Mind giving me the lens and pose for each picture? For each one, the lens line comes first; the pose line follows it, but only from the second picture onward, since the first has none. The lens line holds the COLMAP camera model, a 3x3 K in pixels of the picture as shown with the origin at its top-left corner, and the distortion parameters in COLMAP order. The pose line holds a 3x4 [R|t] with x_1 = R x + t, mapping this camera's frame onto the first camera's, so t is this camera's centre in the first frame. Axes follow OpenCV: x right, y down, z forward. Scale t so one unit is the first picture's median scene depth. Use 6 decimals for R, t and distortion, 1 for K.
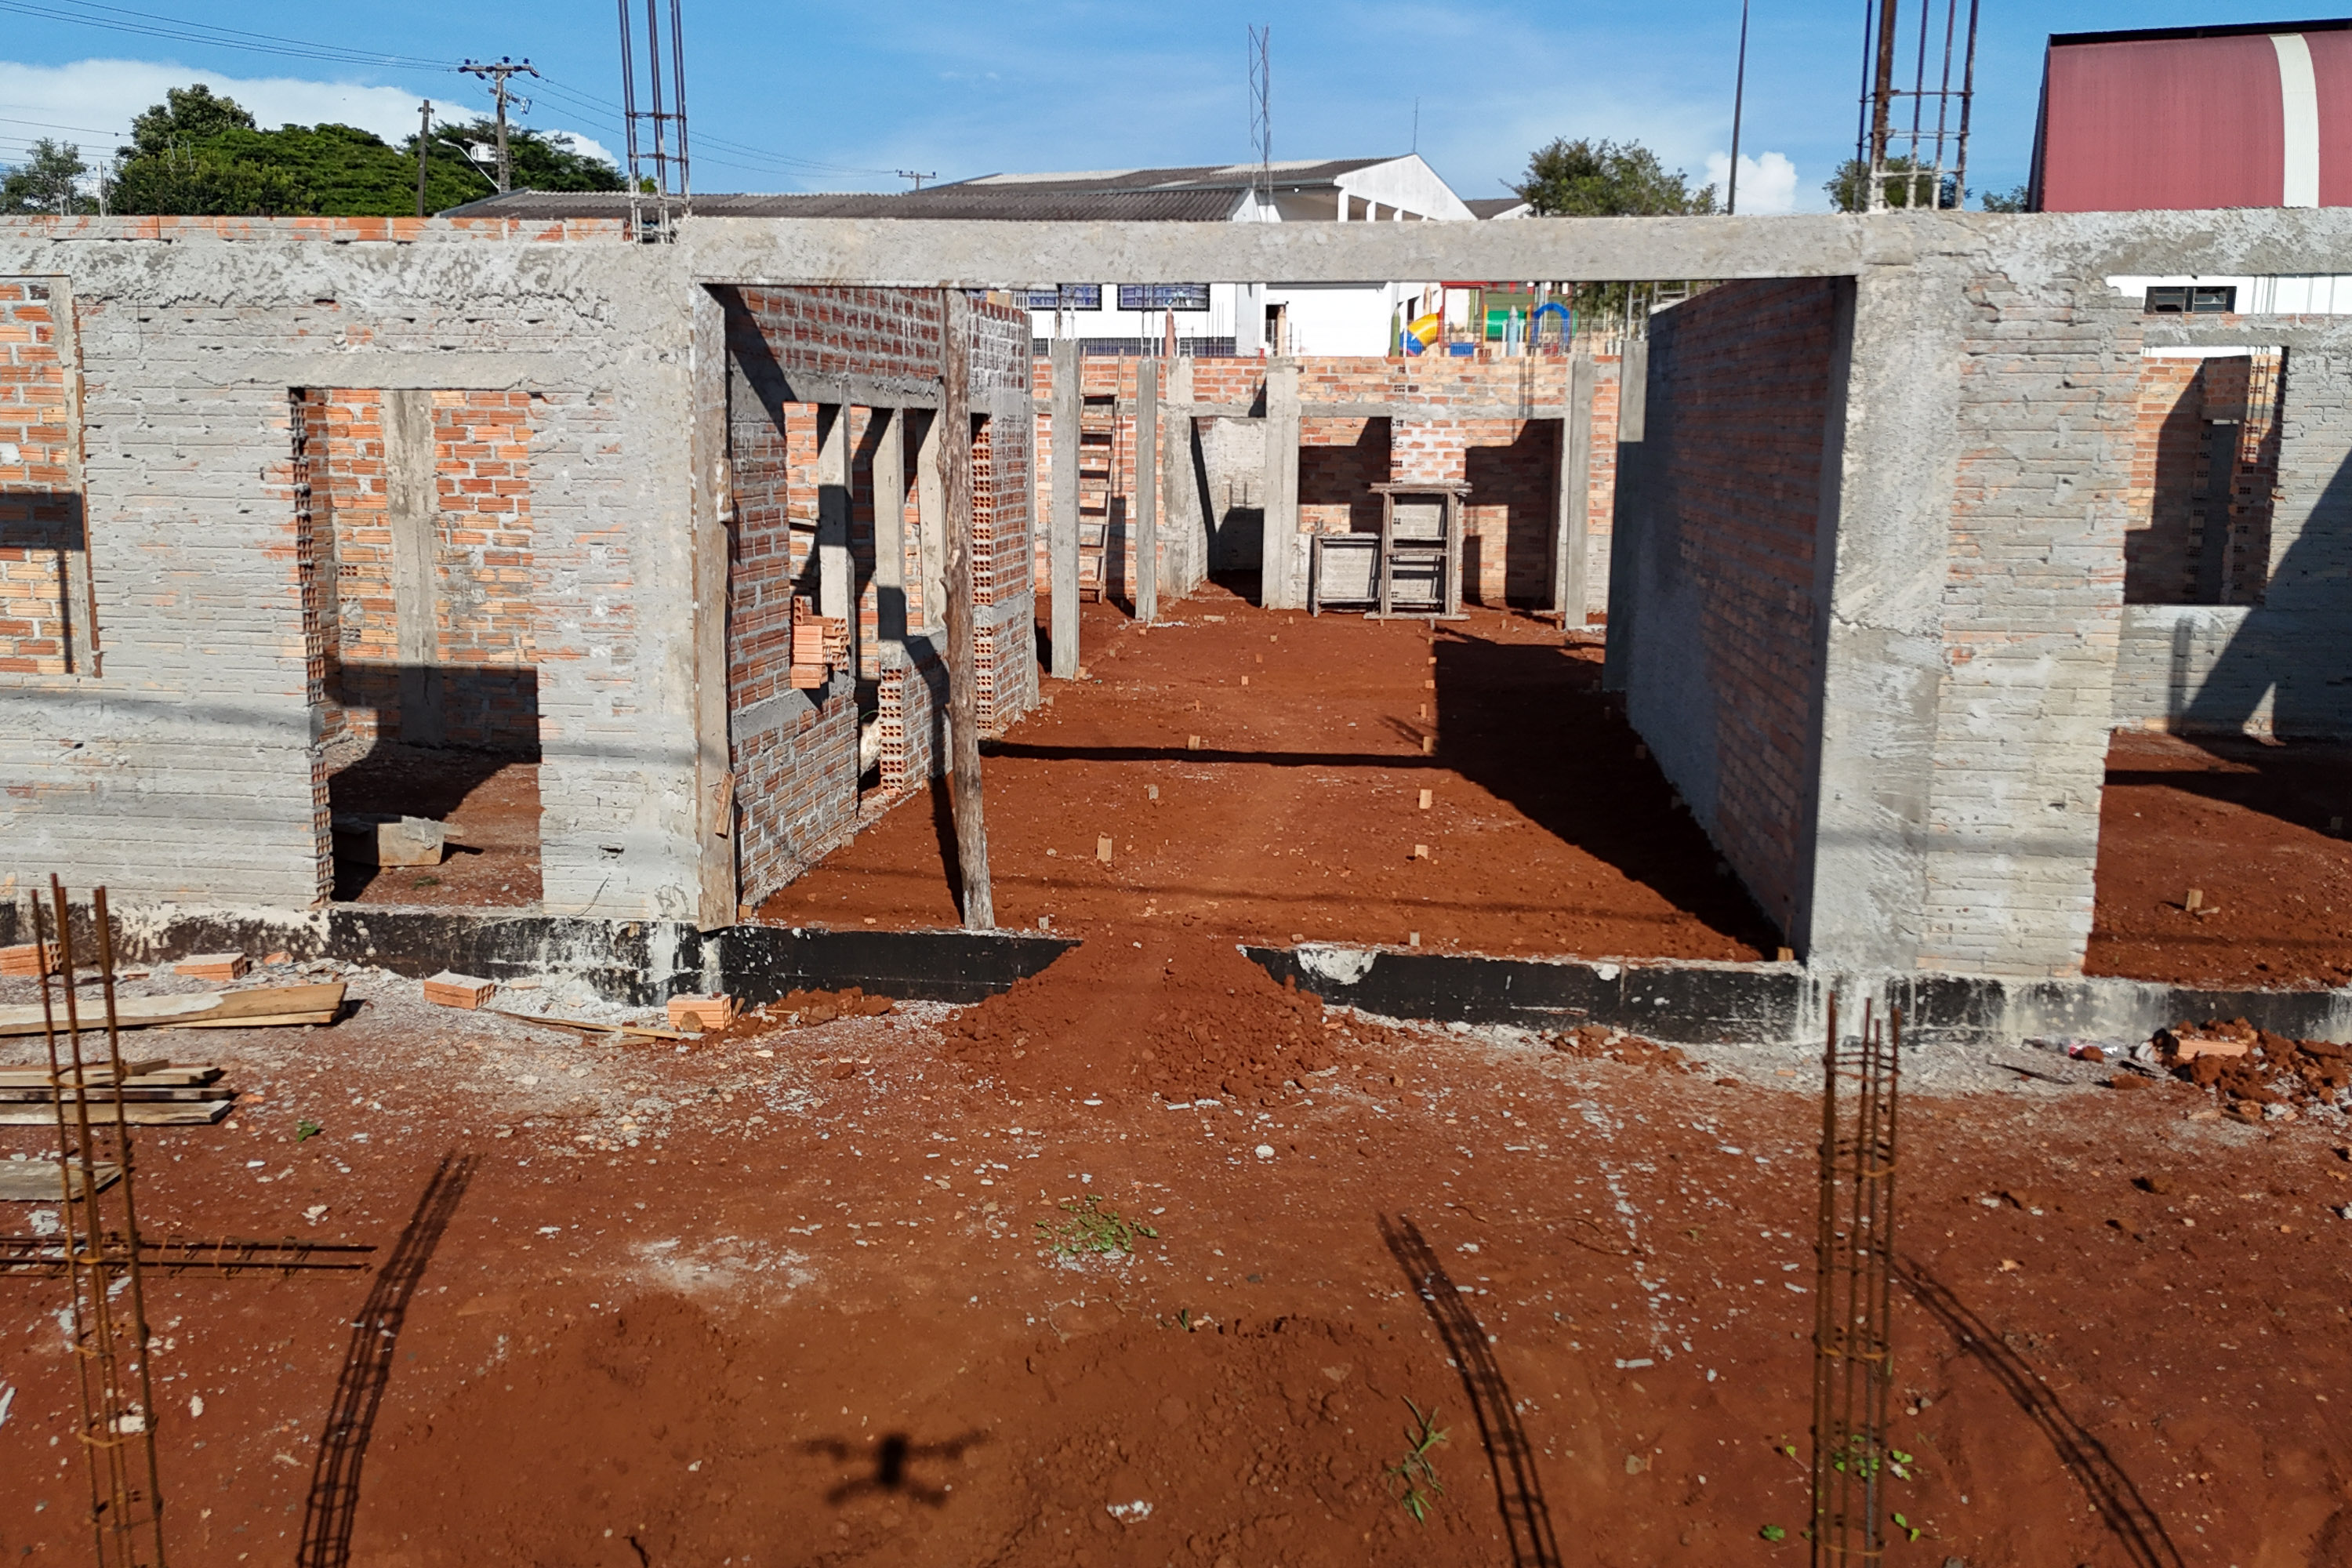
lens RADIAL K [[2095.0, 0, 1176.0], [0, 2095.0, 784.0], [0, 0, 1]] dist [0.100697, -0.119056]
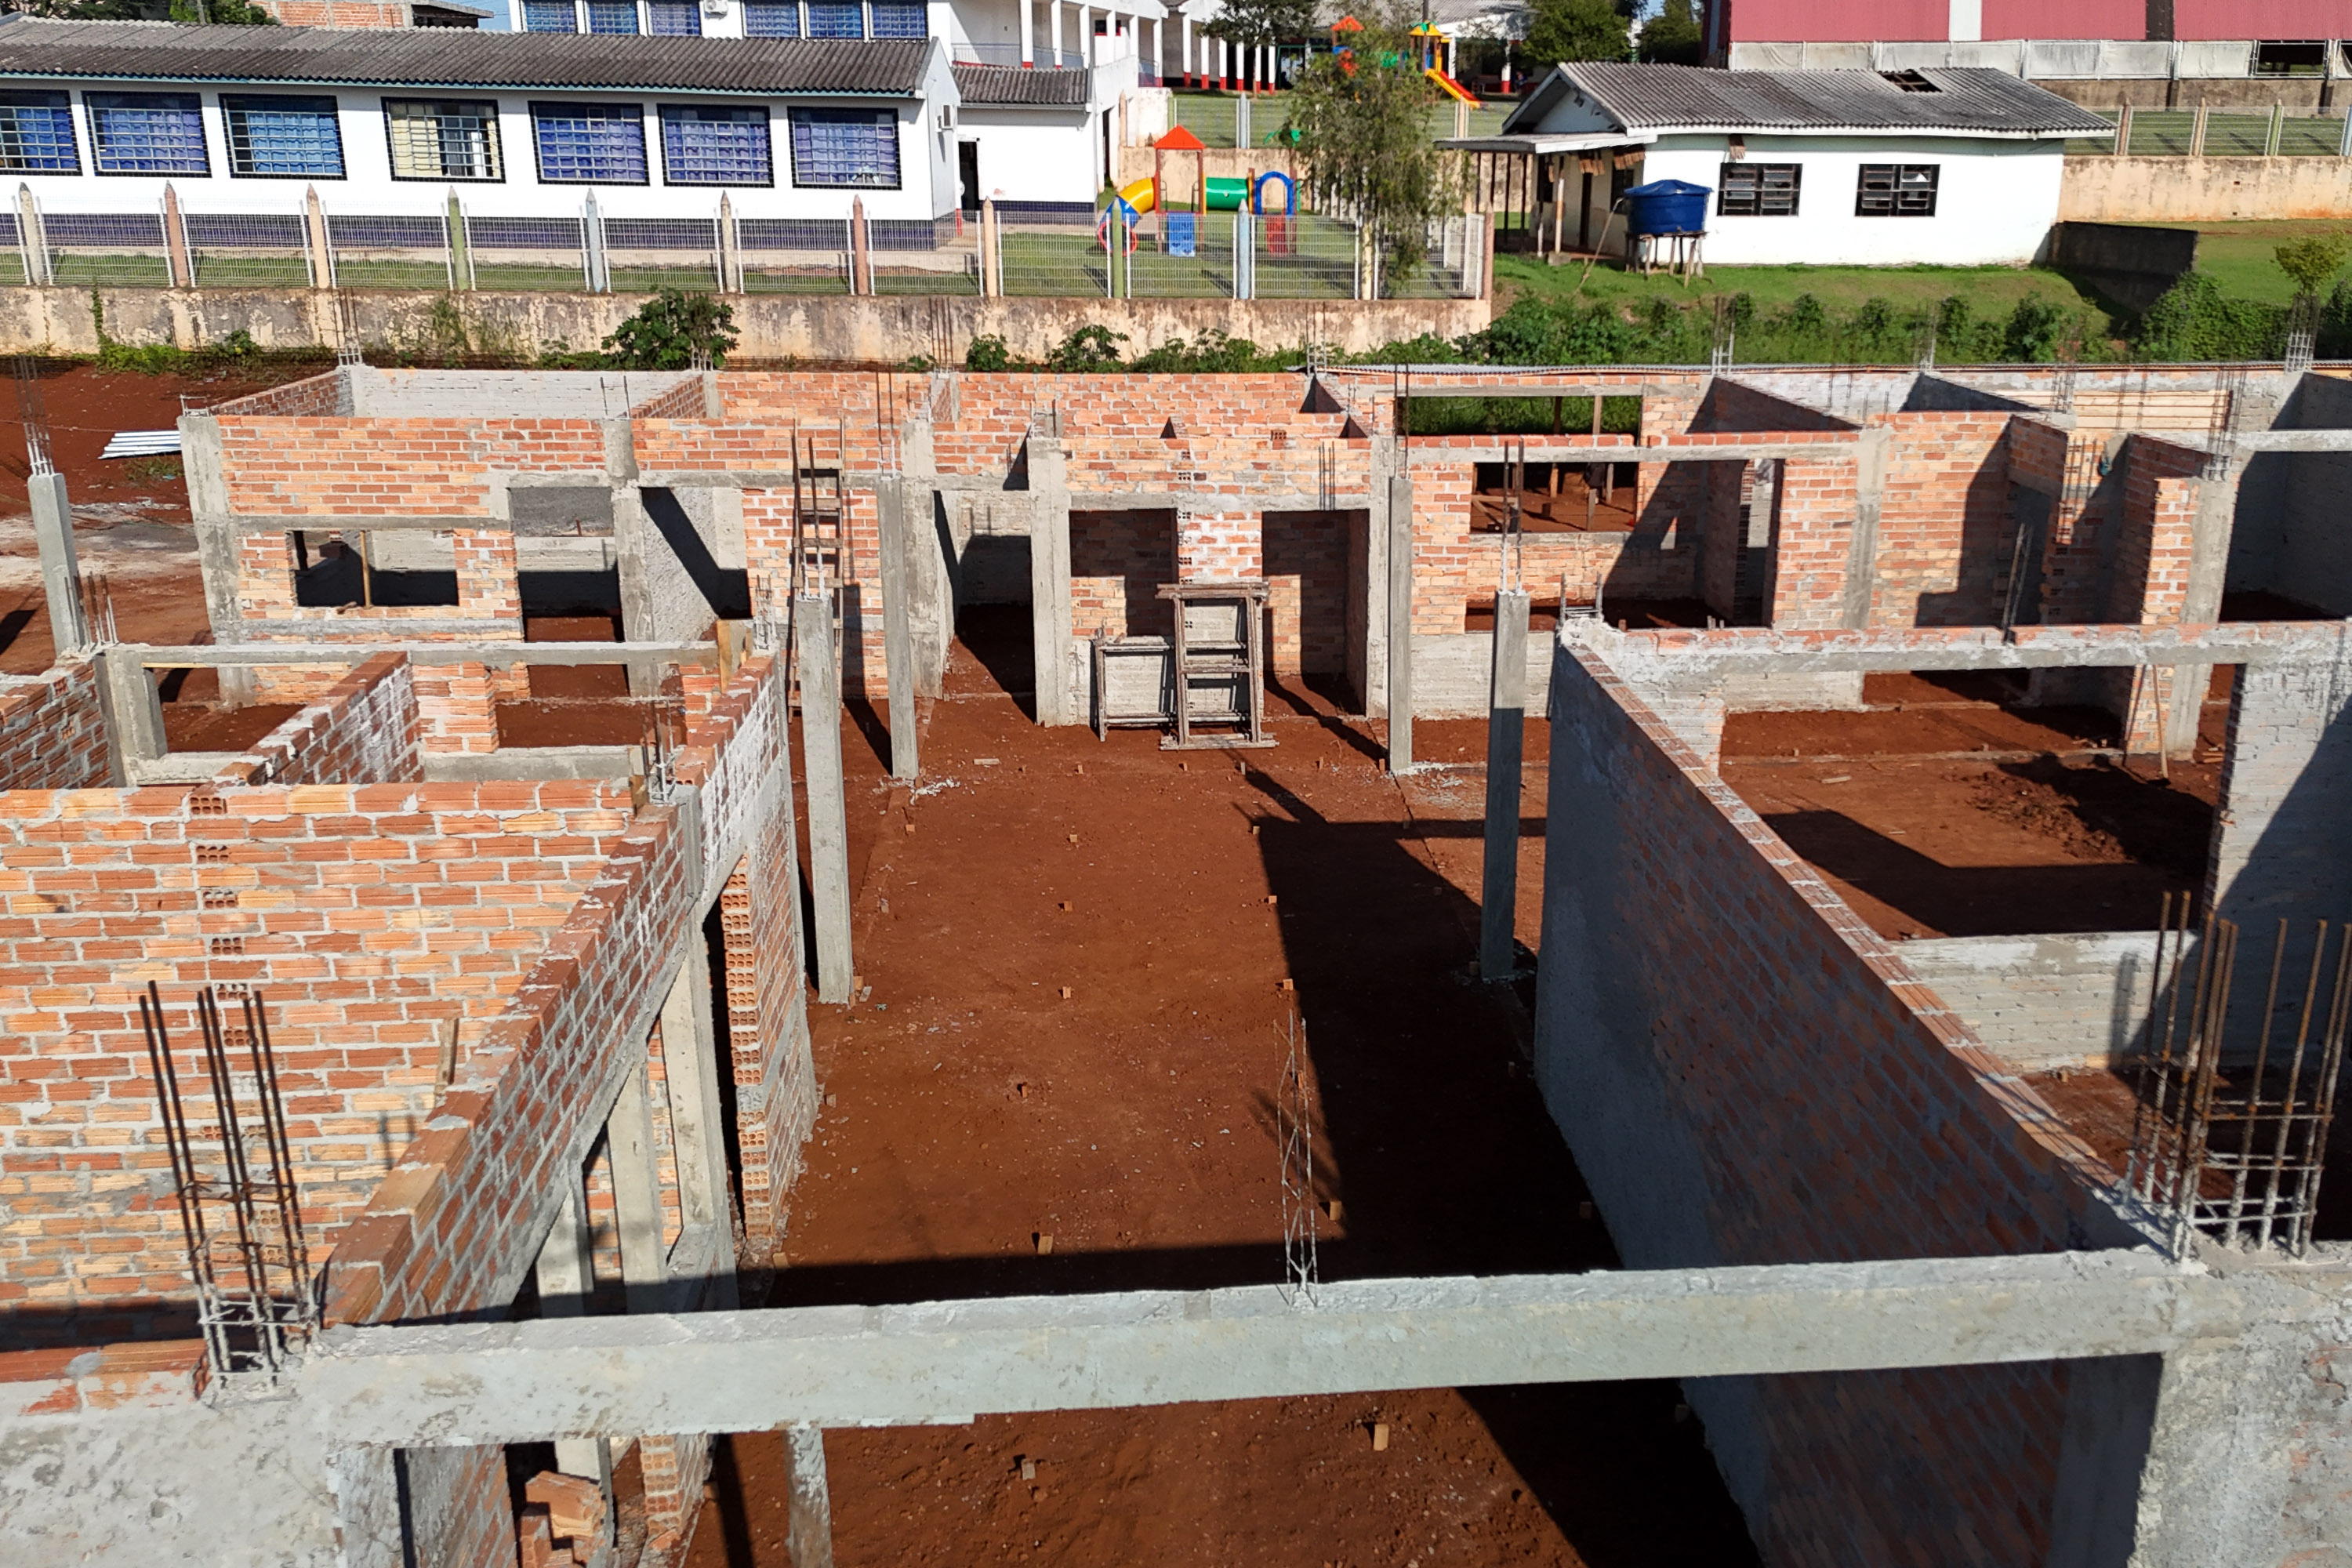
lens RADIAL K [[2087.7, 0, 1359.1], [0, 2087.7, 796.3], [0, 0, 1]] dist [0.088416, -0.099082]
pose [[0.972321, -0.065275, 0.224348, -0.045417], [0.035130, 0.990110, 0.135826, -0.306621], [-0.230995, -0.124186, 0.964997, 0.244912]]
